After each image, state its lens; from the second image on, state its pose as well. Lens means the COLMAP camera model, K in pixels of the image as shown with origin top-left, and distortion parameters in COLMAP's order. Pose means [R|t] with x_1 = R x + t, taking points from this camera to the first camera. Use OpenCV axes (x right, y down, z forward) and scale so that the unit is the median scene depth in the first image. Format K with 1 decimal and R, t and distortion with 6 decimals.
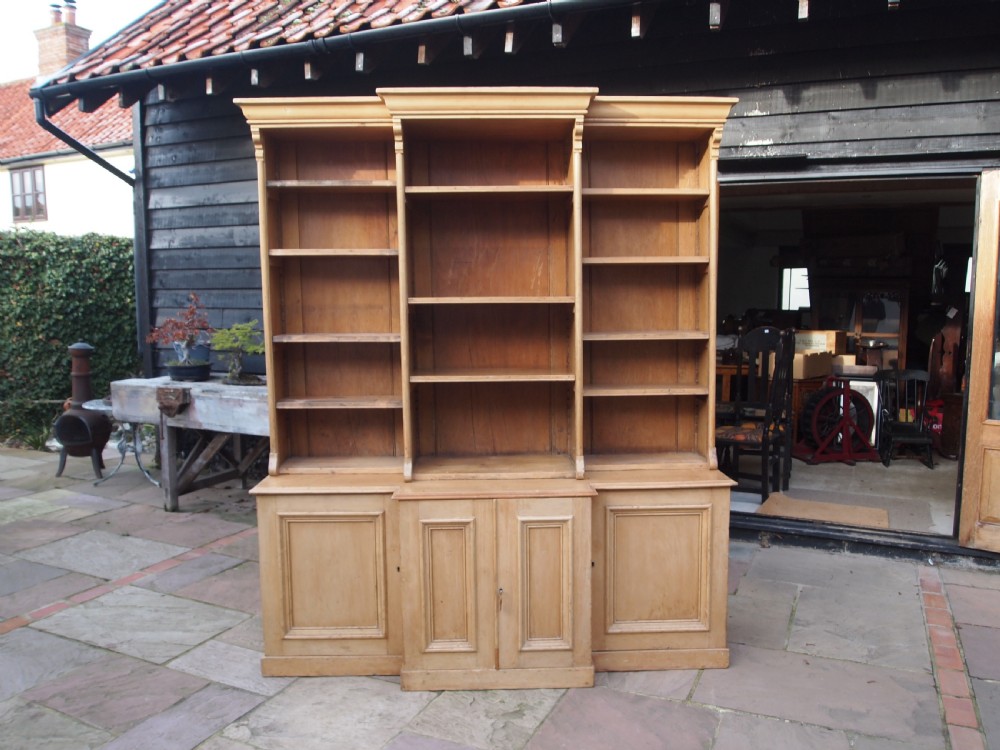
lens RADIAL K [[803.7, 0, 500.2], [0, 803.7, 380.6], [0, 0, 1]] dist [-0.047114, 0.002717]
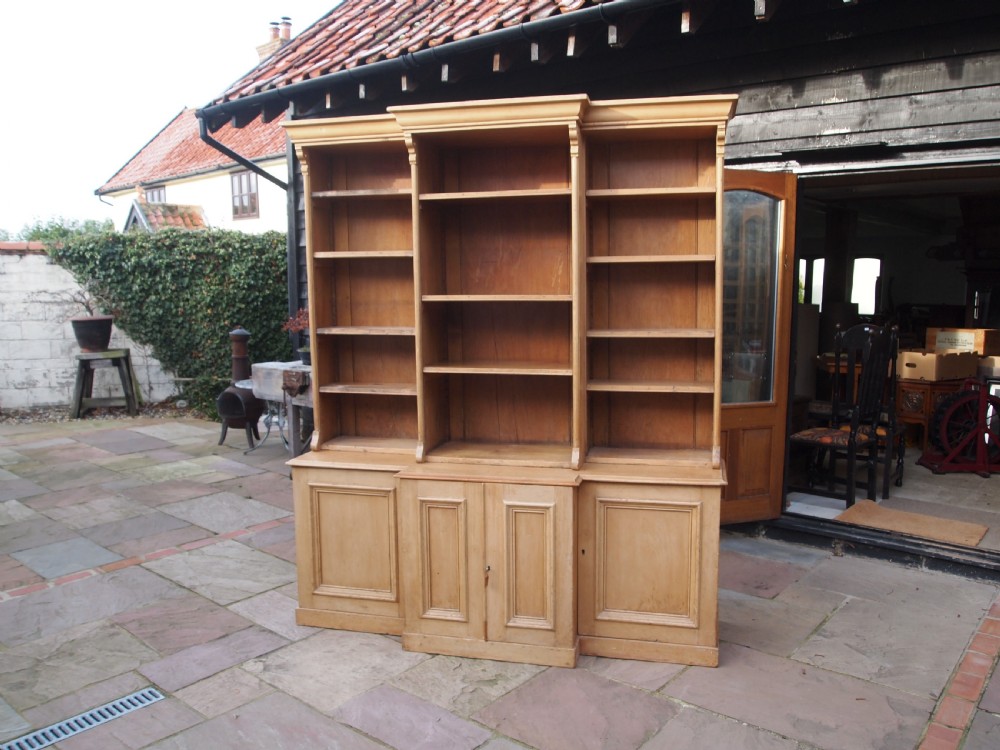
lens RADIAL K [[803.7, 0, 499.2], [0, 803.7, 379.8], [0, 0, 1]] dist [-0.047114, 0.002717]
pose [[0.964856, 0.031453, -0.260890, 0.249973], [-0.028074, 0.999467, 0.016667, -0.008213], [0.261275, -0.008757, 0.965225, -0.030759]]
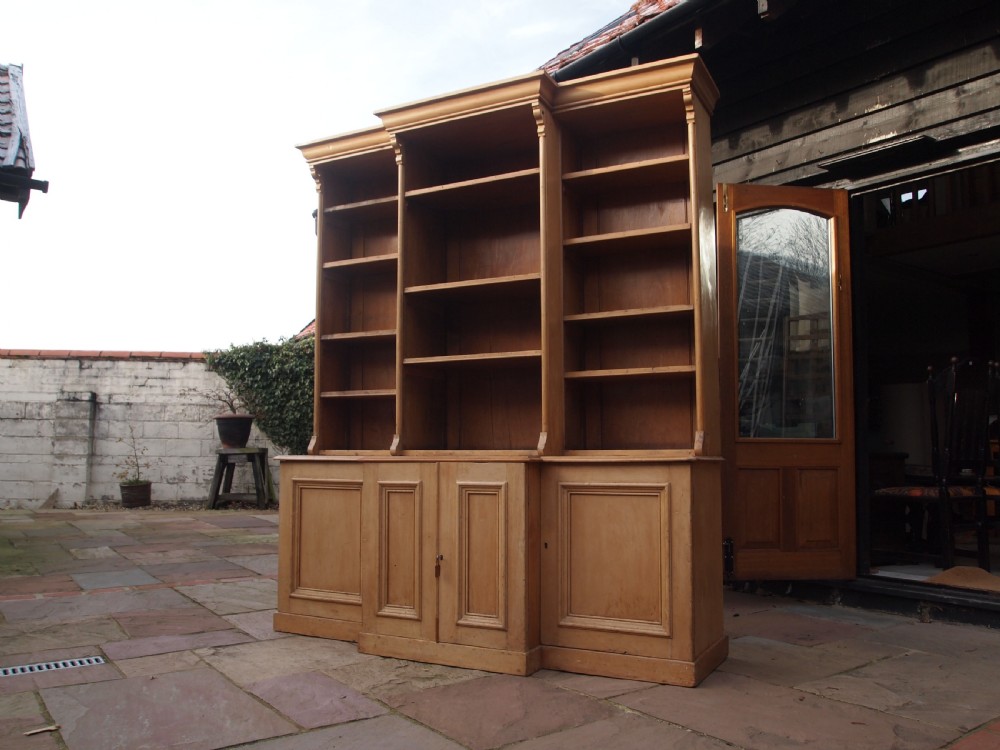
lens RADIAL K [[803.7, 0, 499.1], [0, 803.7, 379.8], [0, 0, 1]] dist [-0.047114, 0.002717]
pose [[0.874319, -0.033767, -0.484176, 0.478608], [-0.061710, 0.981747, -0.179903, 0.191704], [0.481413, 0.187171, 0.856276, 0.124597]]
